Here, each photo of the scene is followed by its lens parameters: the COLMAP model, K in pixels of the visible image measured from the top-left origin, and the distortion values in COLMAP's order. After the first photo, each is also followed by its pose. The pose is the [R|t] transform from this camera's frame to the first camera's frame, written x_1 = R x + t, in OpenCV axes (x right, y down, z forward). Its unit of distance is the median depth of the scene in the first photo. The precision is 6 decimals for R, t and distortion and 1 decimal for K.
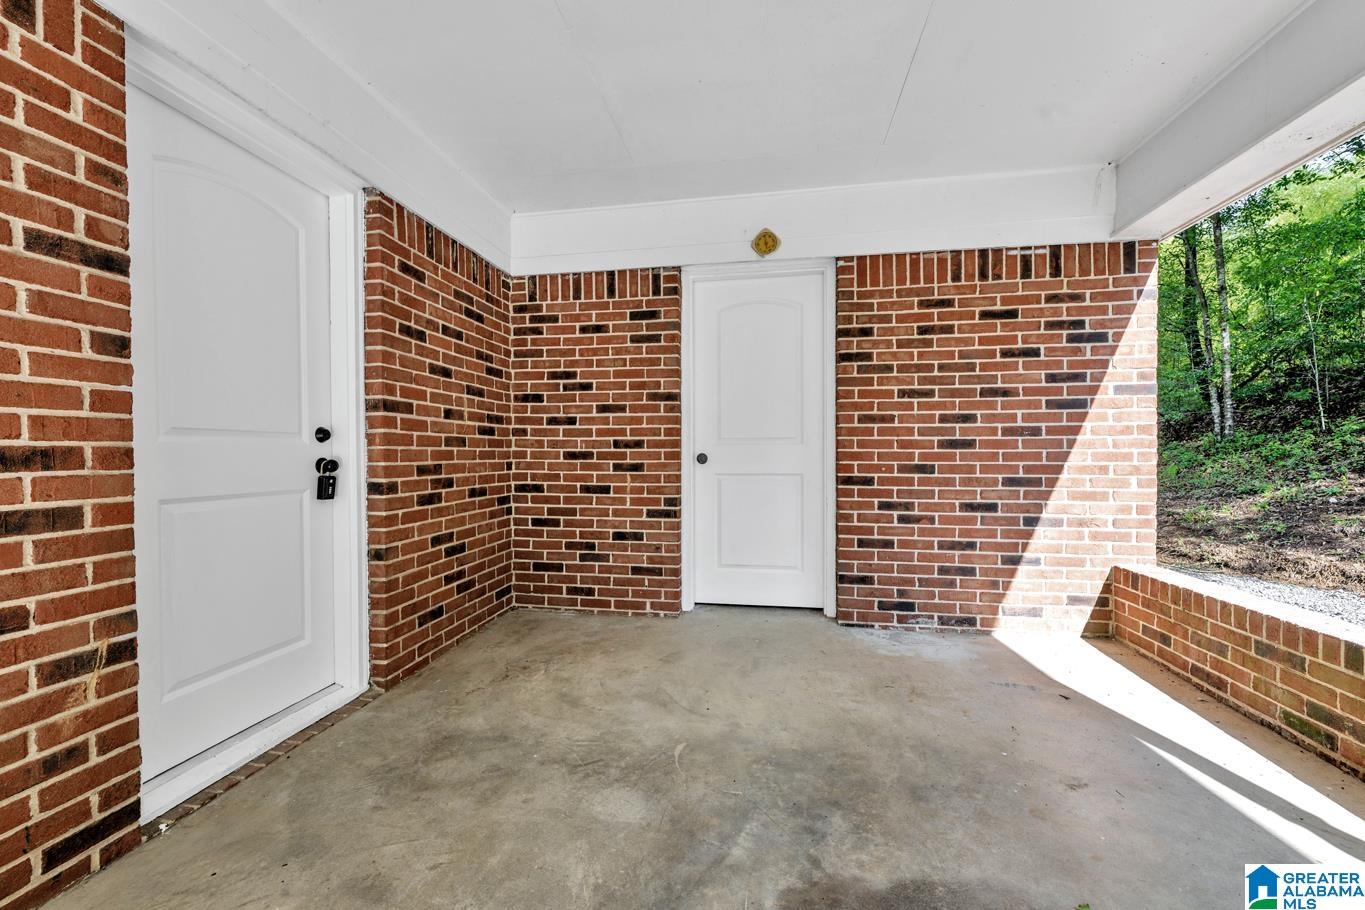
lens RADIAL K [[571.8, 0, 680.7], [0, 571.8, 457.3], [0, 0, 1]] dist [-0.000083, 0.000003]
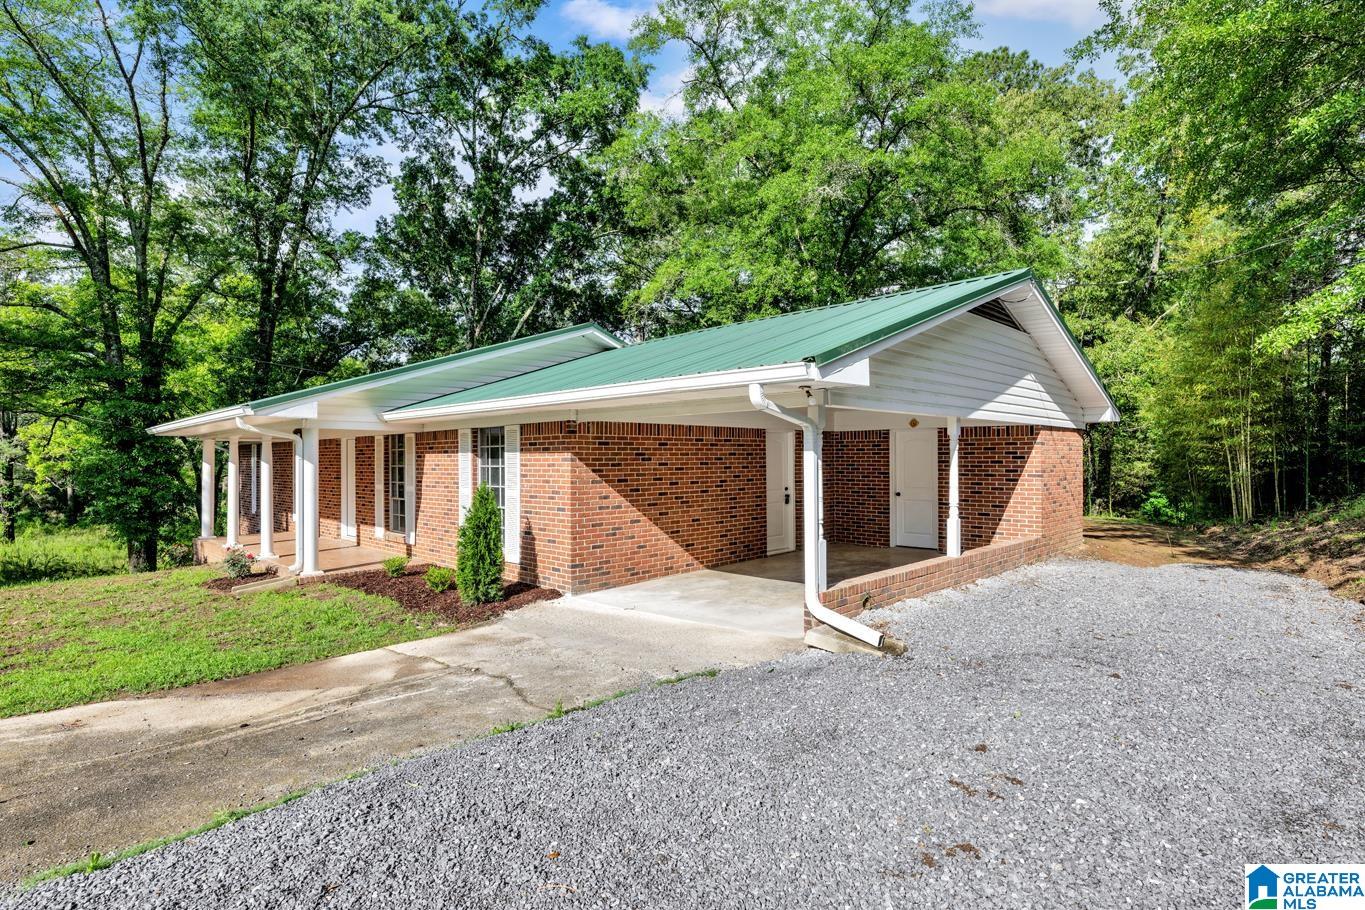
lens RADIAL K [[676.7, 0, 677.5], [0, 676.7, 458.2], [0, 0, 1]] dist [-0.000180, -0.000060]
pose [[0.818876, -0.005005, -0.573948, 1.166440], [-0.001138, 0.999946, -0.010345, -0.154269], [0.573969, 0.009124, 0.818826, -2.606109]]
